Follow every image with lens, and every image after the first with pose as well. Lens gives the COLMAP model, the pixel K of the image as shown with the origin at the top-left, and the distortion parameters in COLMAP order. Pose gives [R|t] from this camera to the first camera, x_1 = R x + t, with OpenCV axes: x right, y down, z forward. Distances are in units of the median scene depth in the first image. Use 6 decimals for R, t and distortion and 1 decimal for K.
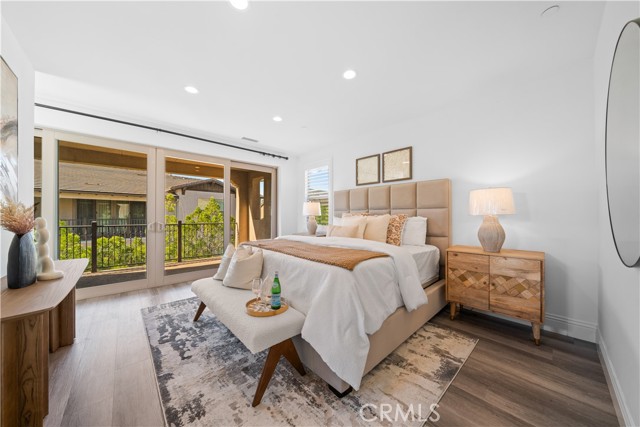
lens RADIAL K [[219.6, 0, 318.7], [0, 219.6, 215.6], [0, 0, 1]] dist [-0.001802, 0.000316]
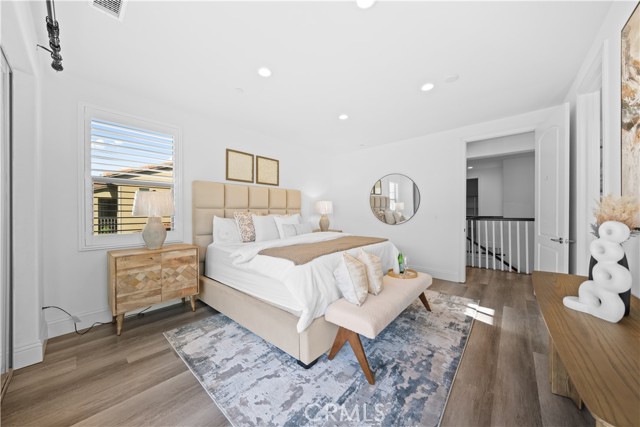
lens RADIAL K [[219.6, 0, 317.7], [0, 219.6, 212.2], [0, 0, 1]] dist [-0.001802, 0.000316]
pose [[-0.118891, 0.007000, 0.992883, -0.878689], [0.008653, 0.999944, -0.006014, -0.001561], [-0.992870, 0.007876, -0.118945, 0.921656]]
